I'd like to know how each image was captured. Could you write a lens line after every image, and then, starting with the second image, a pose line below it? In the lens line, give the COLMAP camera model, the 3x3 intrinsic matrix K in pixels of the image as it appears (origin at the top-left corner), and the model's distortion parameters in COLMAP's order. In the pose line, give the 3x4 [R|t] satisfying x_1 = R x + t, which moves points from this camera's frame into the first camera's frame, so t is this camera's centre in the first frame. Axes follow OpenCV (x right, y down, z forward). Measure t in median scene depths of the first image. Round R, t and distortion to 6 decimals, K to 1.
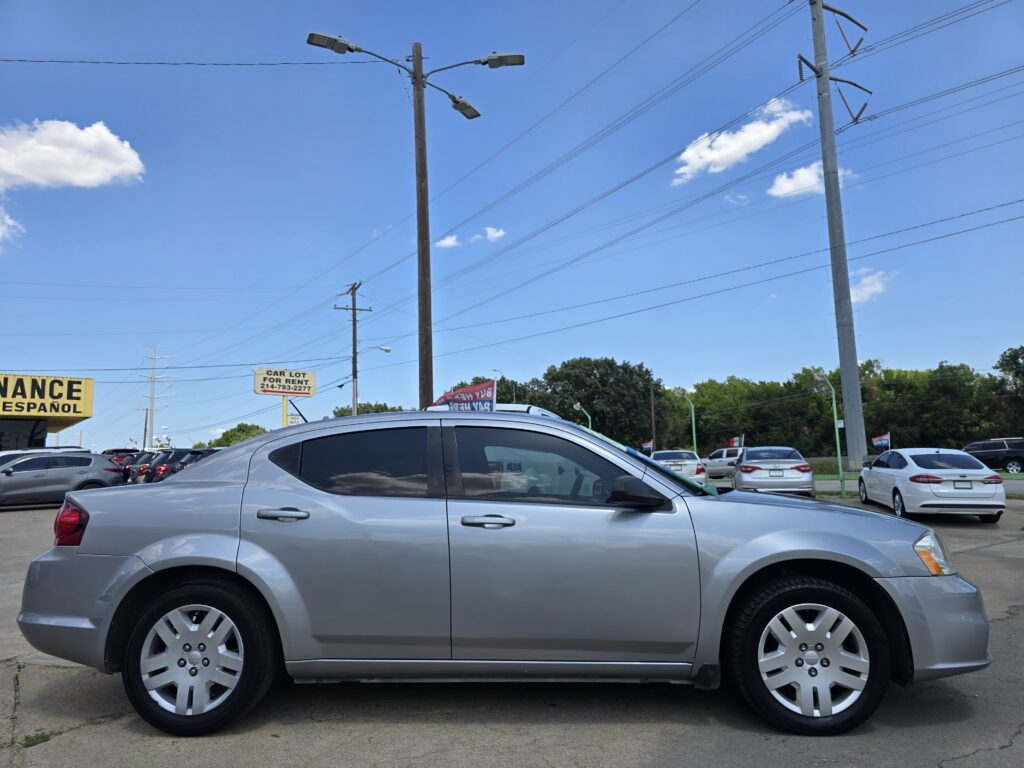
lens RADIAL K [[732.7, 0, 502.7], [0, 732.7, 379.2], [0, 0, 1]] dist [0.034541, -0.030251]
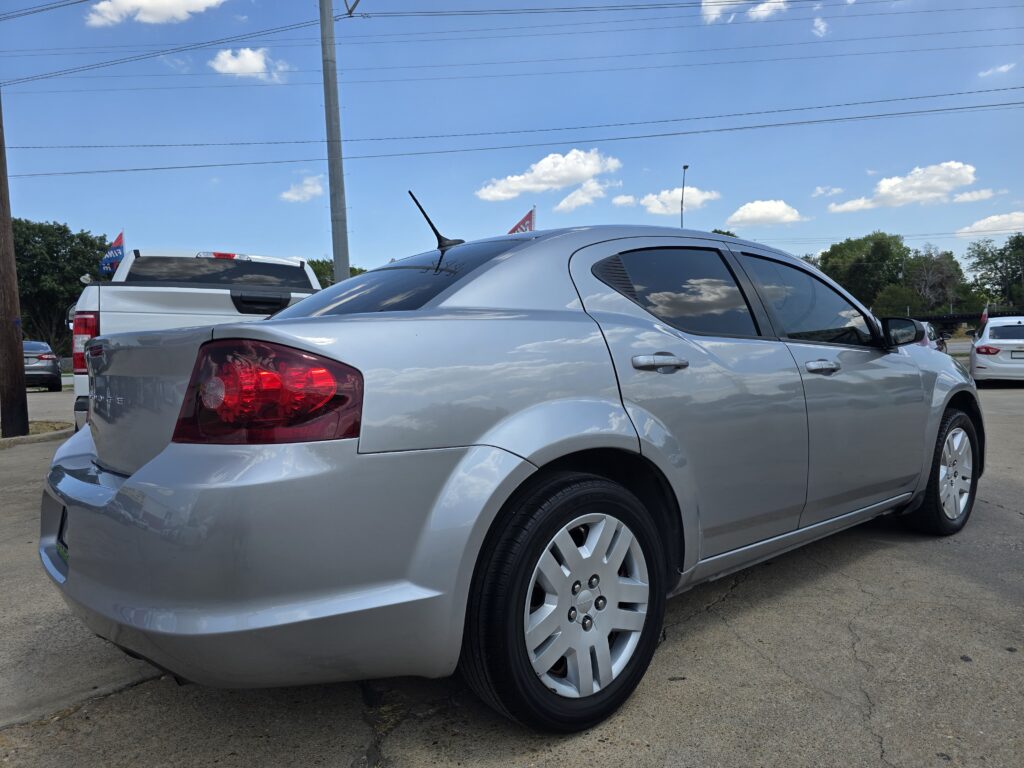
lens RADIAL K [[732.7, 0, 513.7], [0, 732.7, 383.6], [0, 0, 1]] dist [0.034541, -0.030251]
pose [[0.698118, -0.031627, 0.715284, -0.107020], [-0.073136, 0.990648, 0.115182, 0.017227], [-0.712238, -0.132724, 0.689276, 0.080664]]
